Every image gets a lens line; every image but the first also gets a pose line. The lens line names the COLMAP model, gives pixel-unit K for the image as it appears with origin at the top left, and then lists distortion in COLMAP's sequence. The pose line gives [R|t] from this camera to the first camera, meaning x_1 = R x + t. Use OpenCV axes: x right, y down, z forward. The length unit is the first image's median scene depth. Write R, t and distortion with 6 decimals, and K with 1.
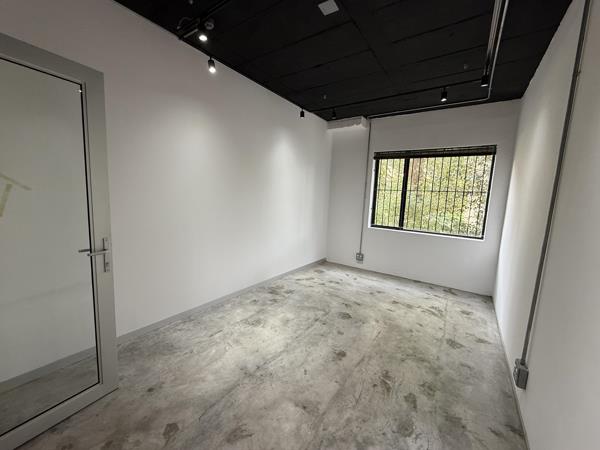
lens RADIAL K [[239.3, 0, 301.4], [0, 239.3, 223.5], [0, 0, 1]] dist [0.000221, 0.000382]
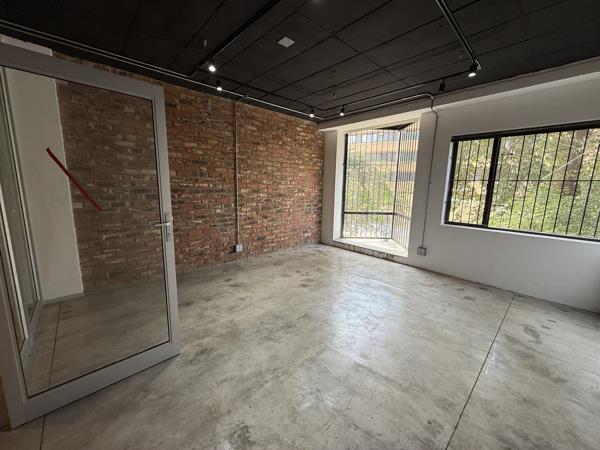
lens RADIAL K [[239.3, 0, 296.0], [0, 239.3, 225.9], [0, 0, 1]] dist [0.000221, 0.000382]
pose [[0.975009, 0.006914, -0.222056, -0.532761], [0.000258, 0.999480, 0.032252, -0.073896], [0.222163, -0.031503, 0.974500, 0.371724]]
